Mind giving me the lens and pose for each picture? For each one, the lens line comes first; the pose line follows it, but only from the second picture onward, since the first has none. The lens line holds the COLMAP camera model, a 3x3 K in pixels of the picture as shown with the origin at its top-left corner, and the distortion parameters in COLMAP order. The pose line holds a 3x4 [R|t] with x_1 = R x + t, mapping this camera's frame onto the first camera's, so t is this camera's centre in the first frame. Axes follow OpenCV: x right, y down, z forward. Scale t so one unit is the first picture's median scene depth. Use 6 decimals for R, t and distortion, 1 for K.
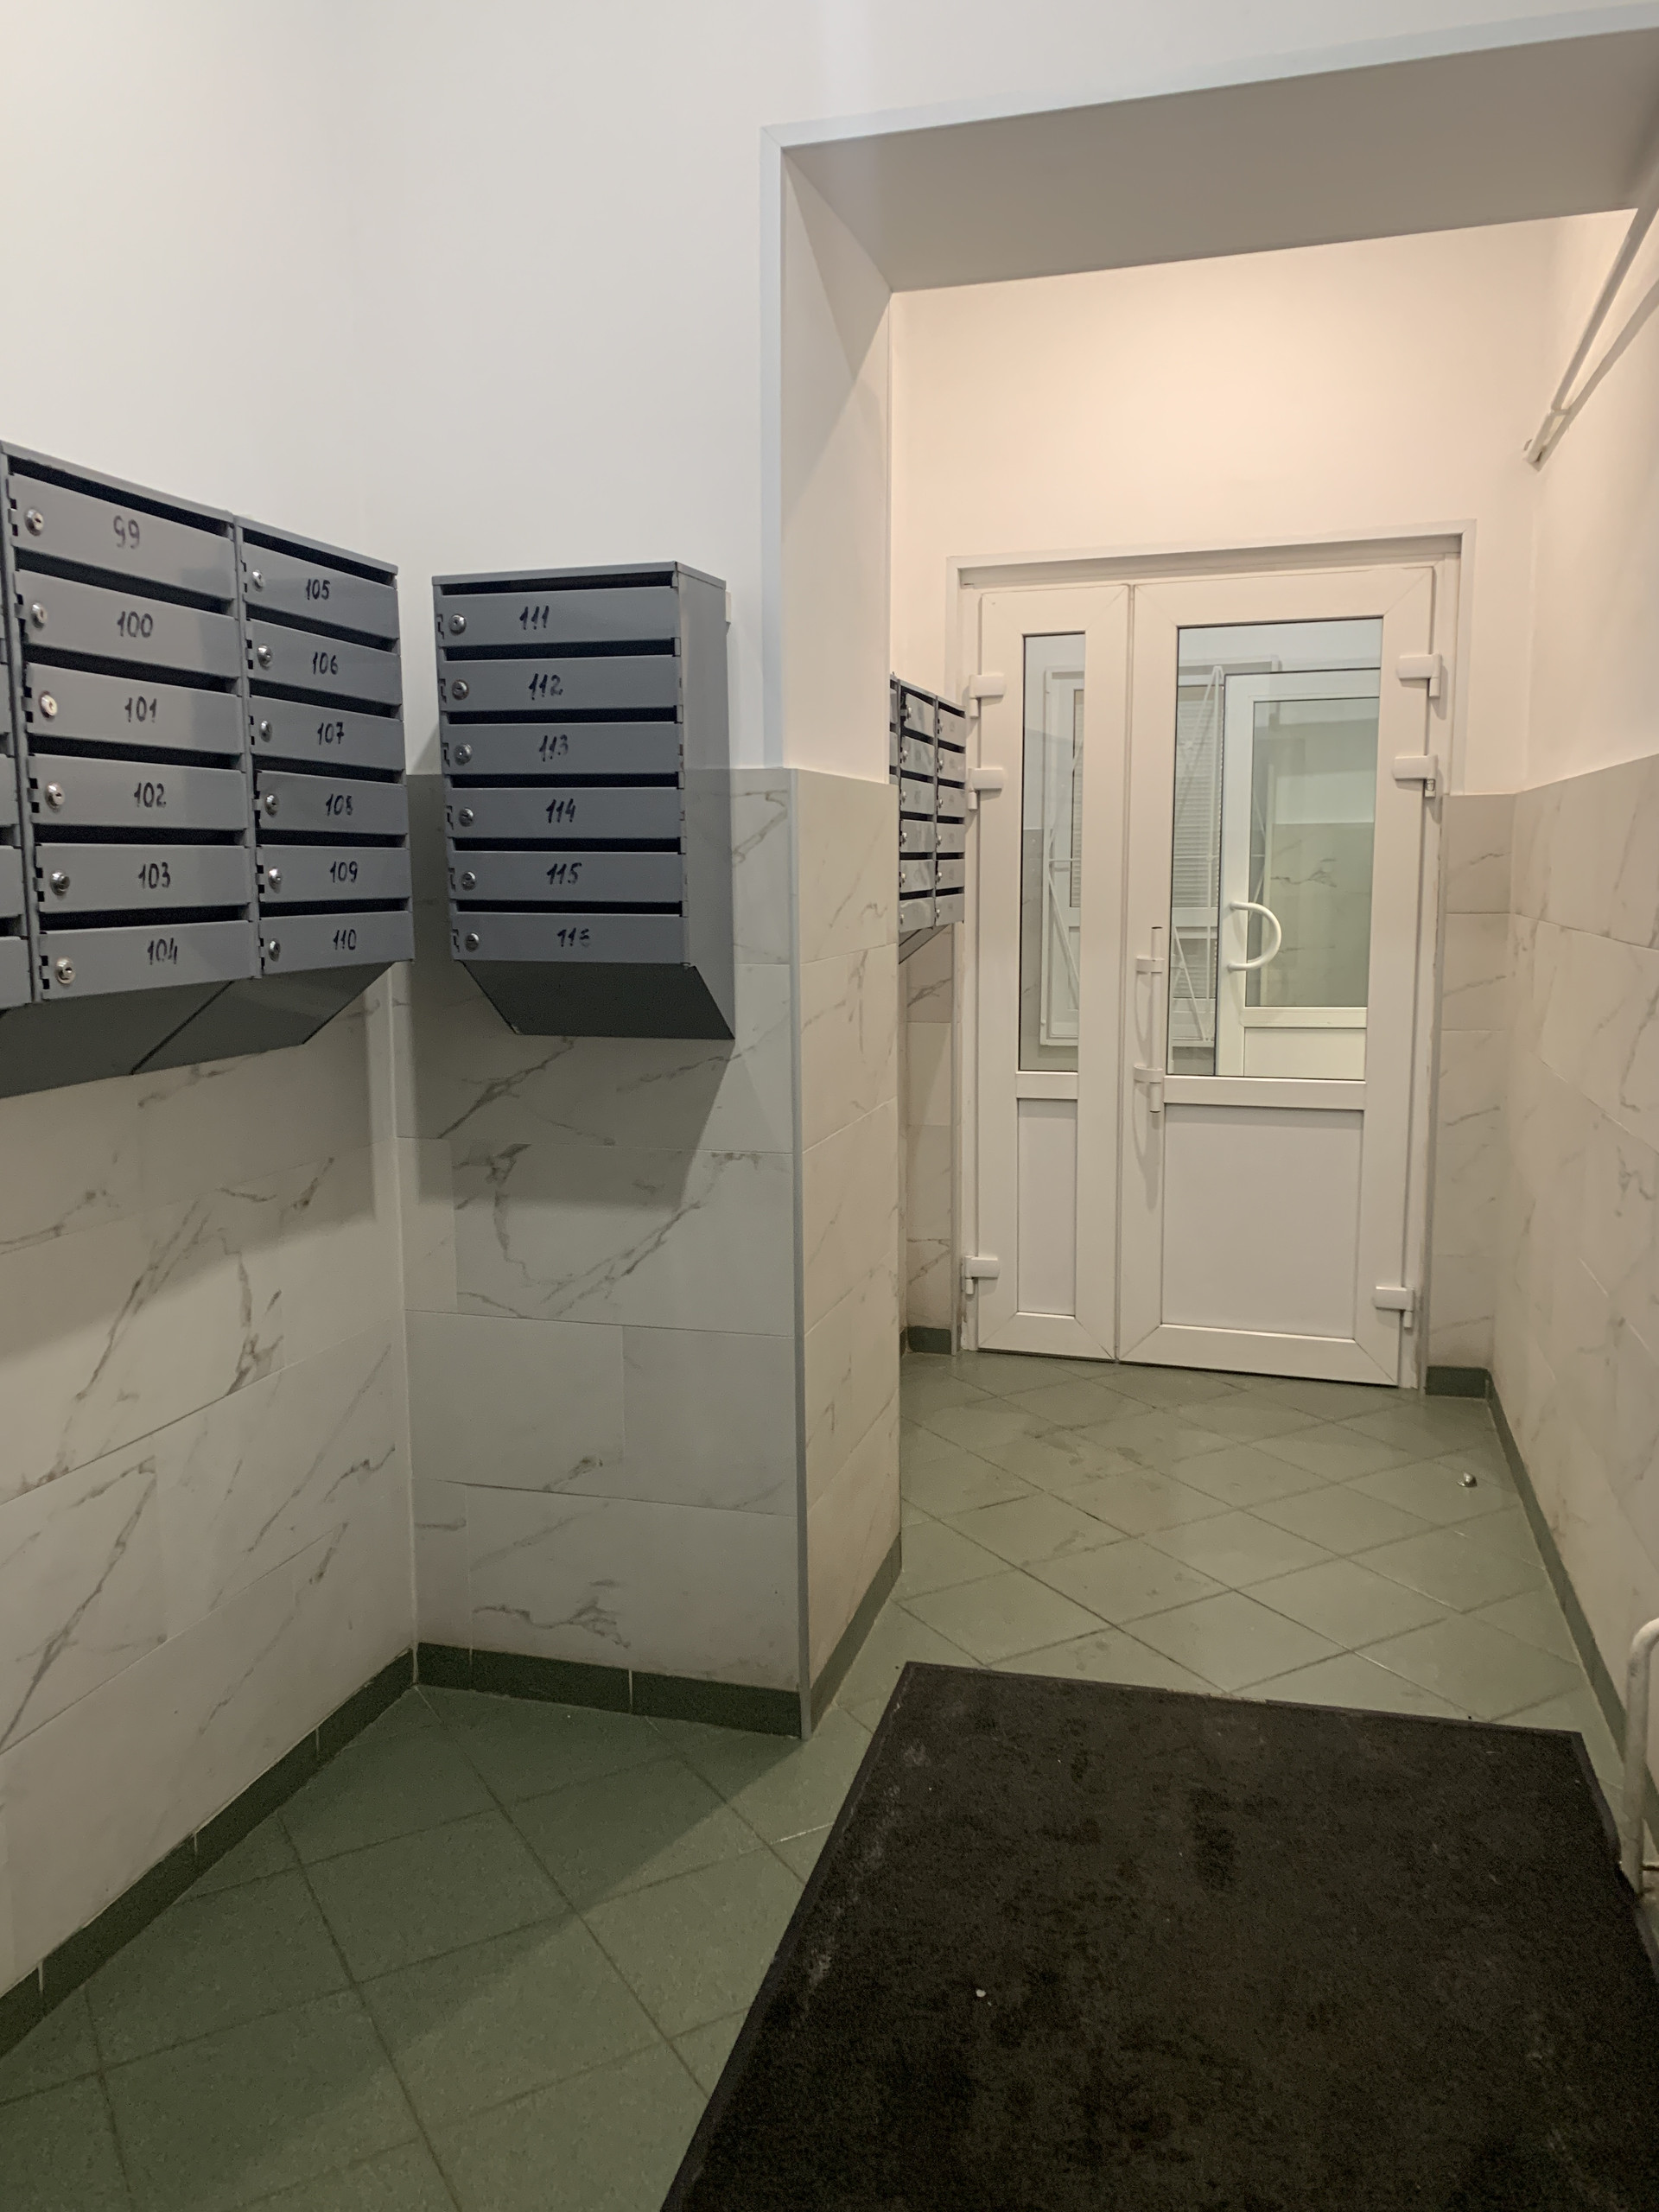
lens RADIAL K [[1680.3, 0, 810.1], [0, 1680.3, 1108.5], [0, 0, 1]] dist [0.013636, 0.006345]
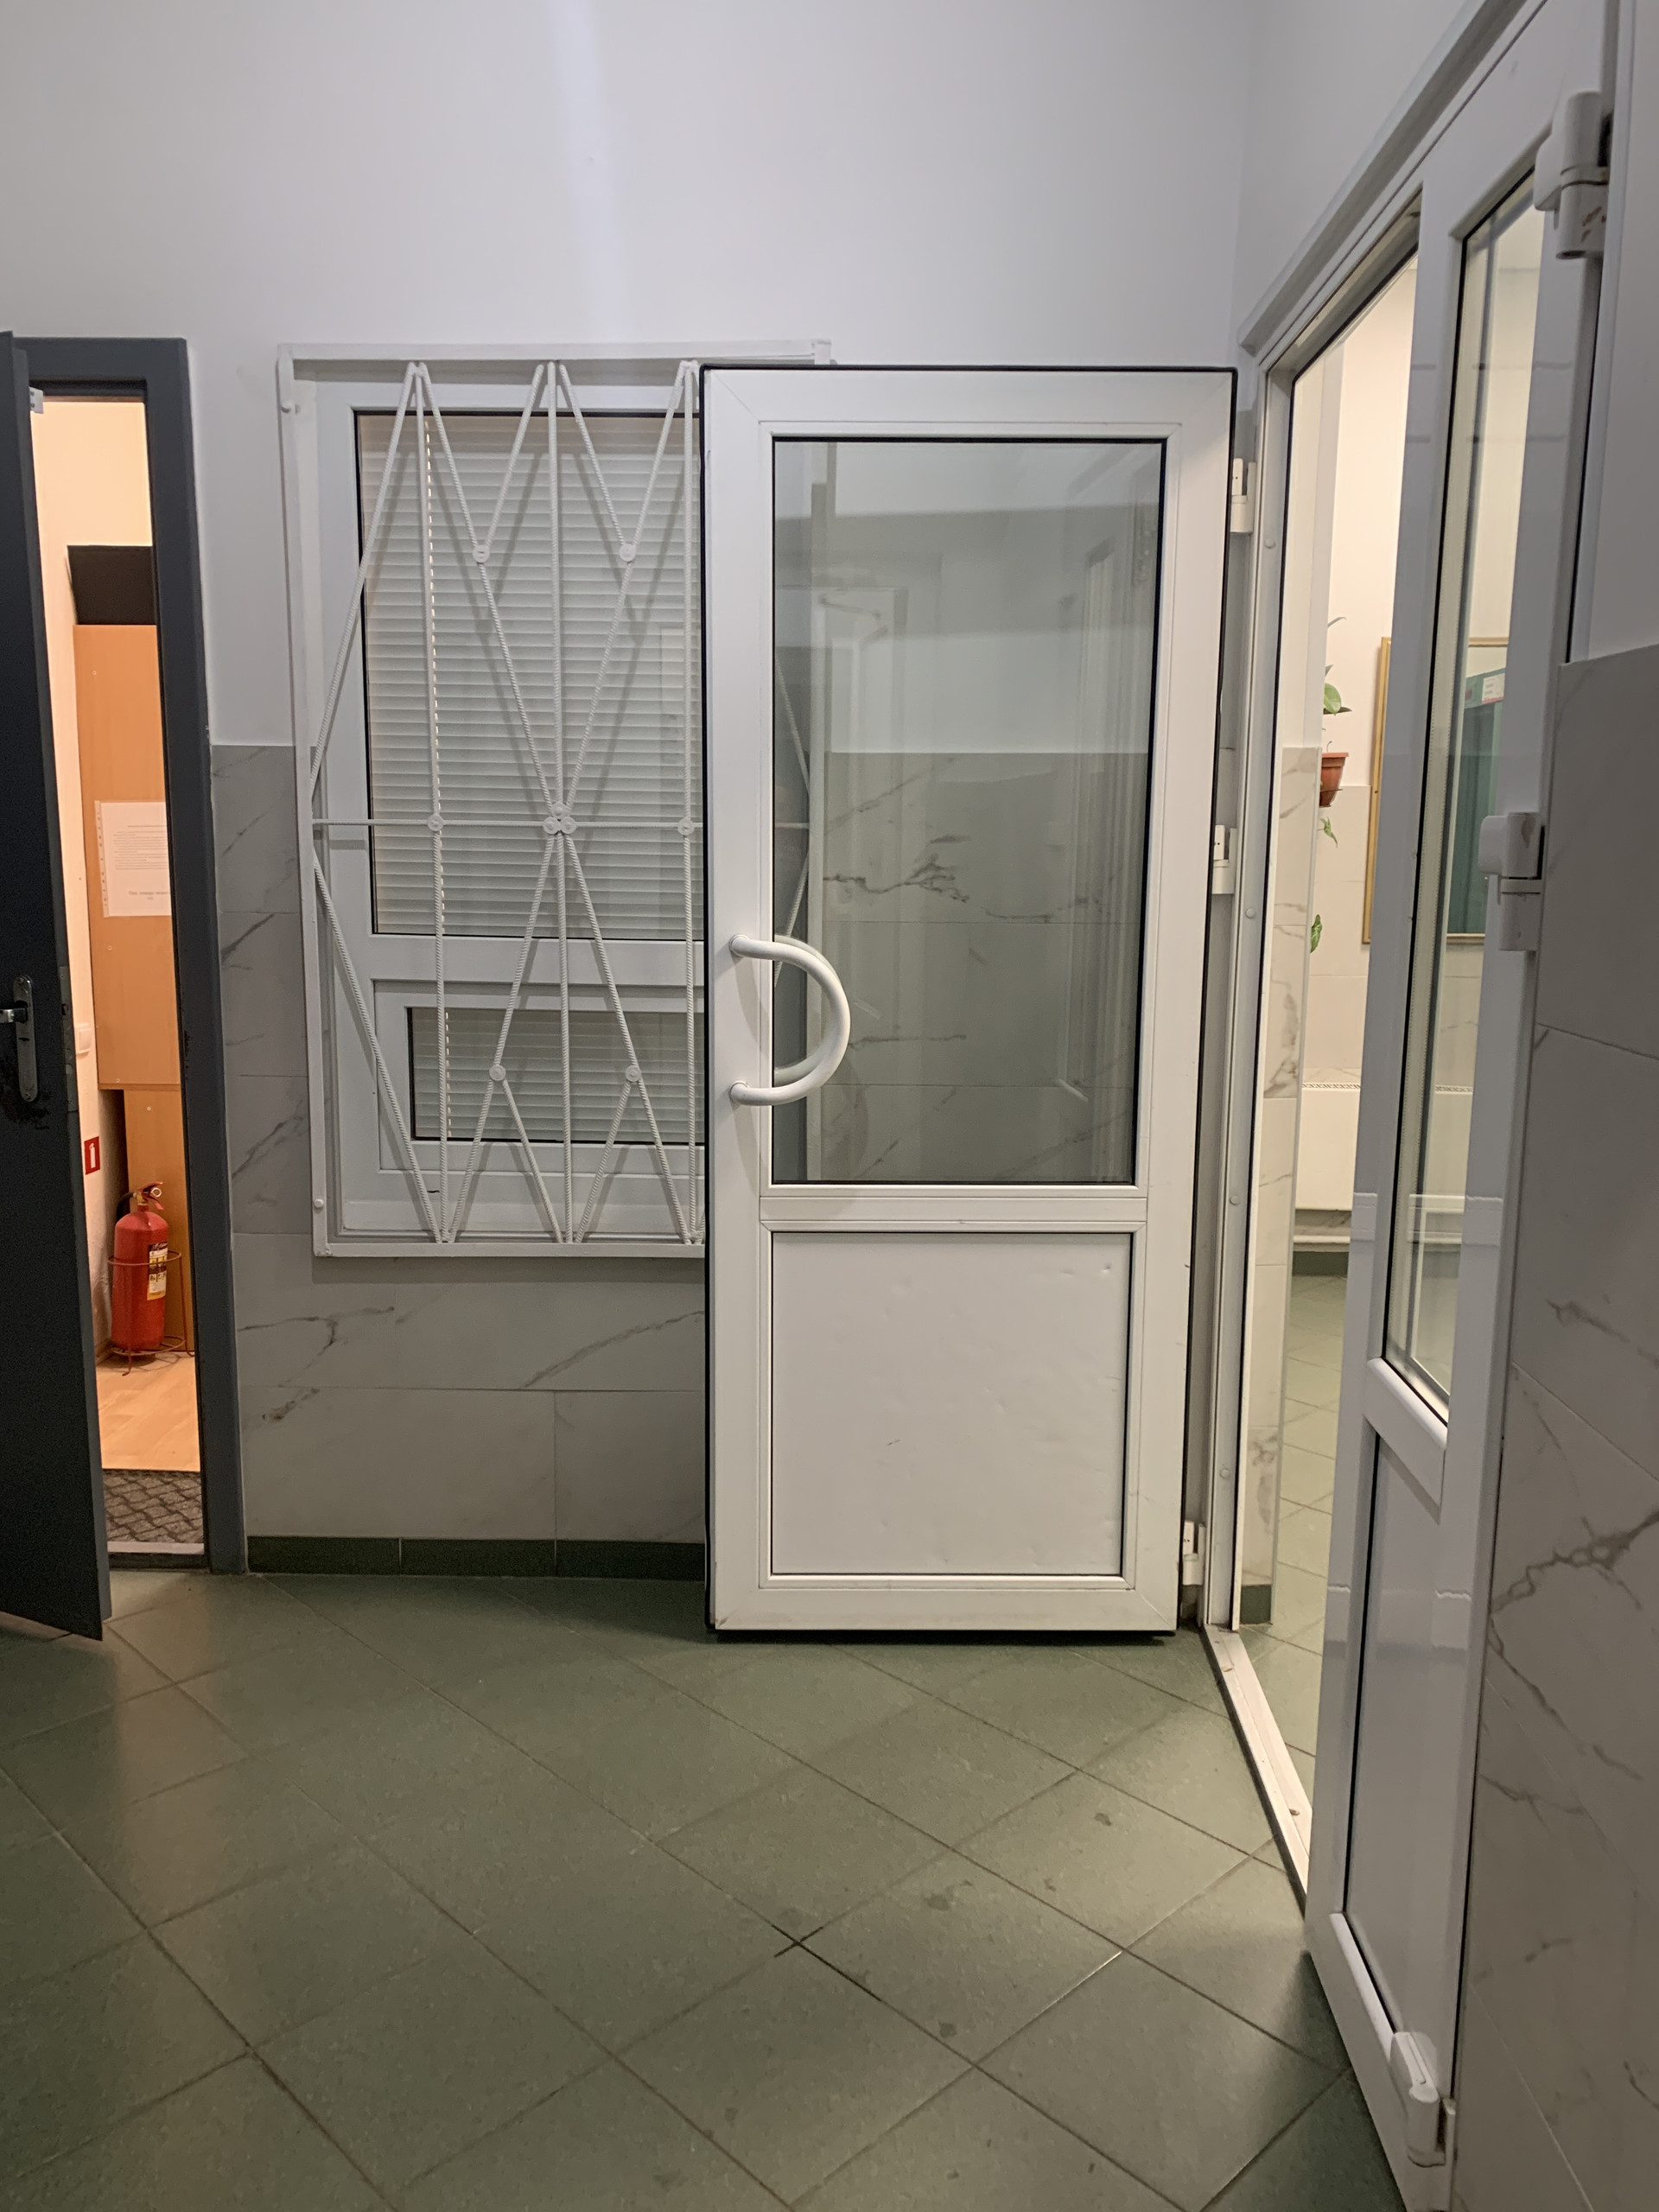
lens RADIAL K [[1680.3, 0, 840.1], [0, 1680.3, 1109.9], [0, 0, 1]] dist [0.013636, 0.006345]
pose [[0.960283, -0.032866, 0.277087, 0.158770], [0.024244, 0.999111, 0.034483, -0.093026], [-0.277974, -0.026396, 0.960226, 0.591348]]
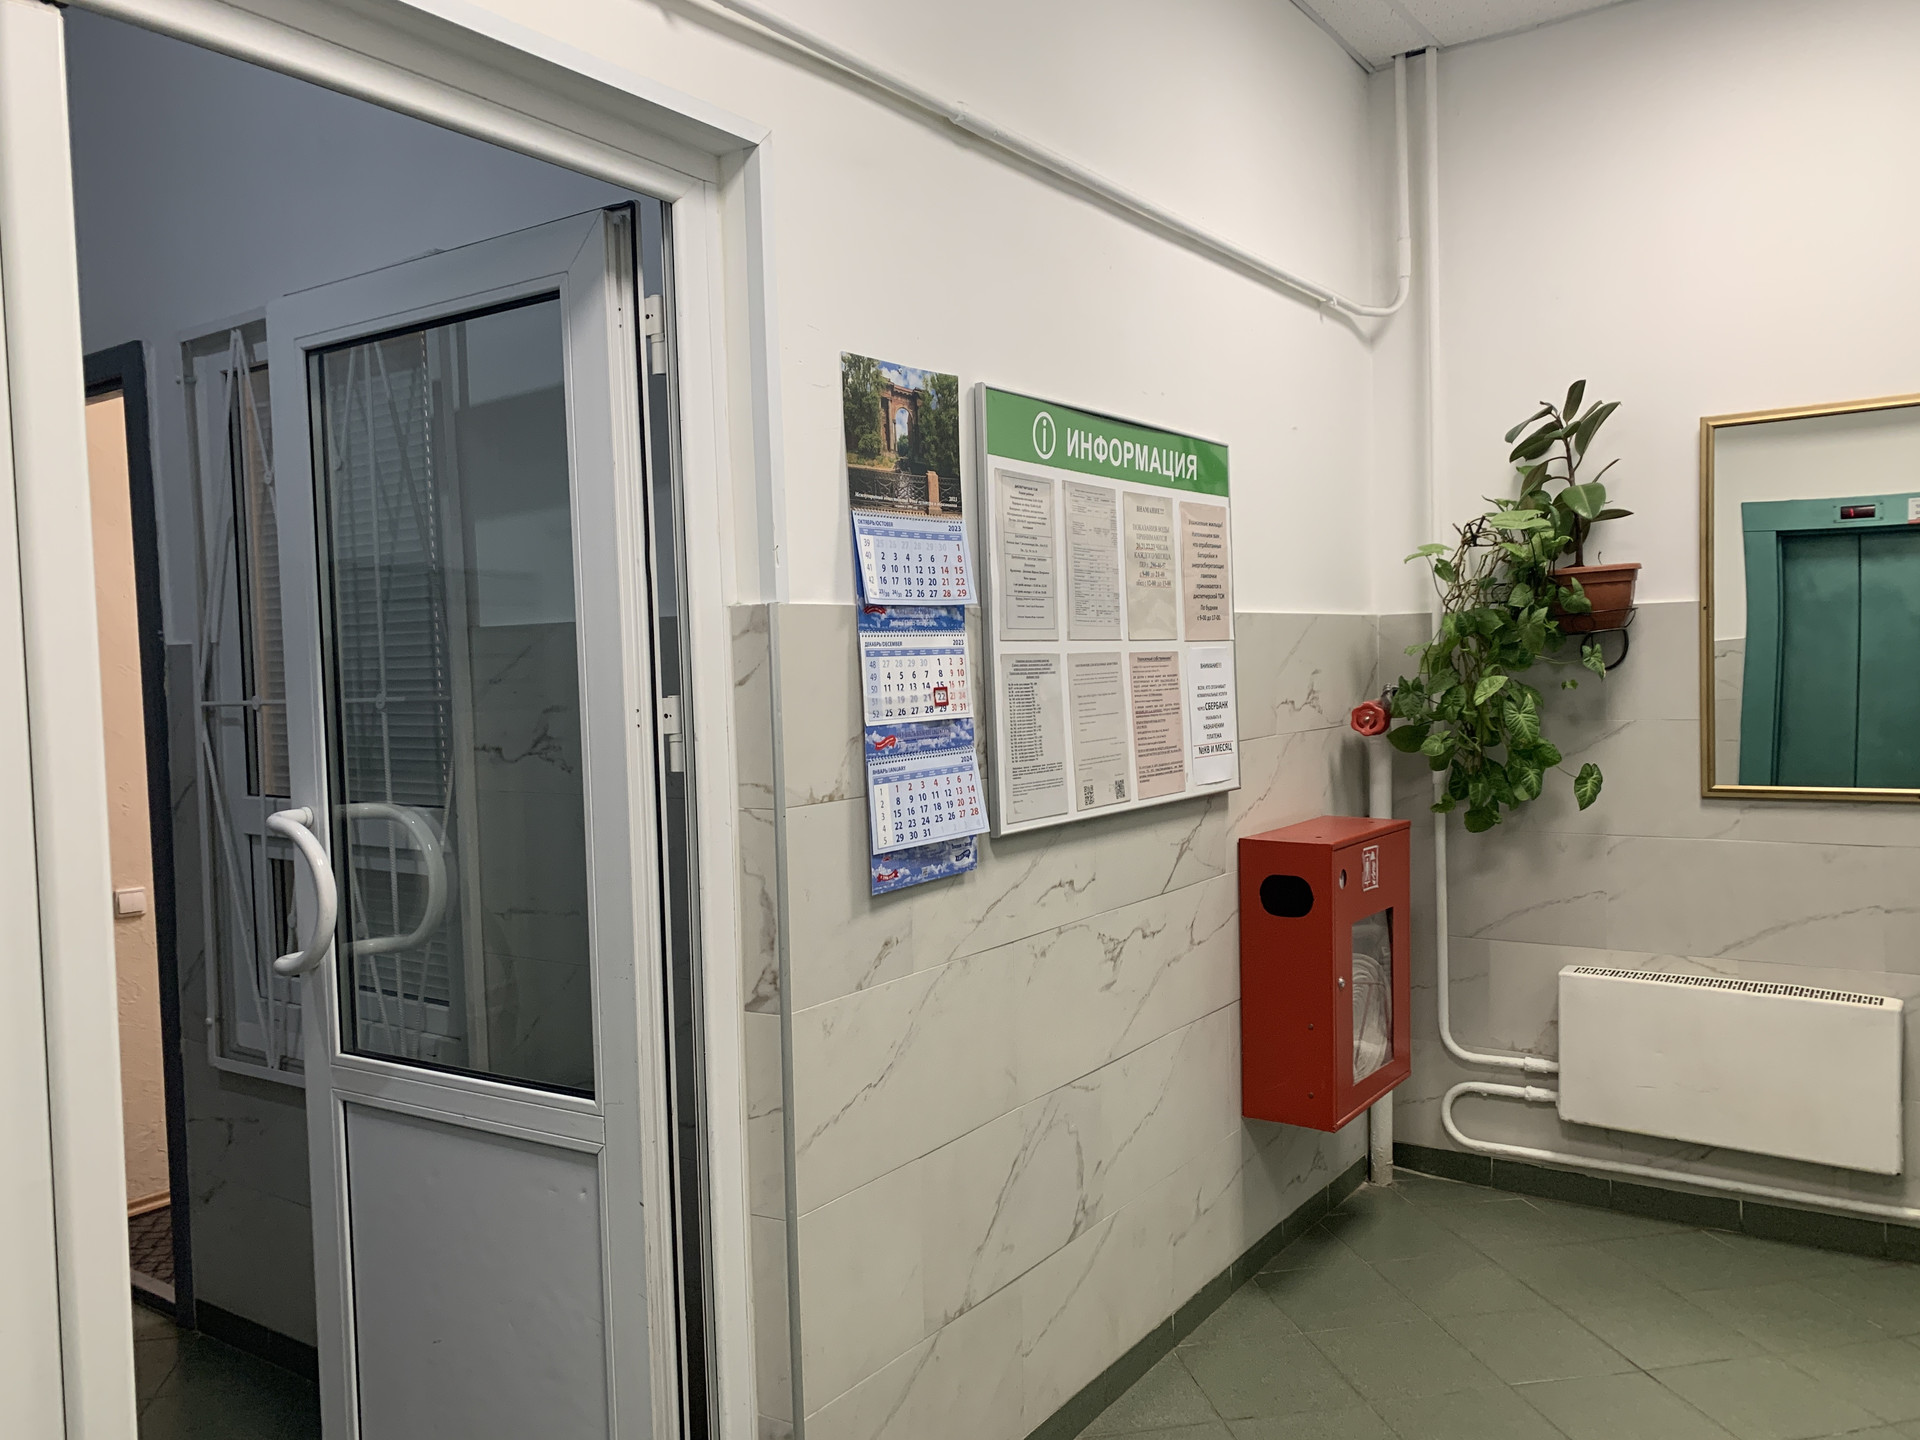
lens RADIAL K [[1458.5, 0, 958.2], [0, 1458.5, 727.5], [0, 0, 1]] dist [0.013636, 0.006345]
pose [[0.954587, -0.009607, -0.297779, 0.522480], [-0.015908, 0.996410, -0.083145, -0.114220], [0.297509, 0.084107, 0.951007, 0.684414]]
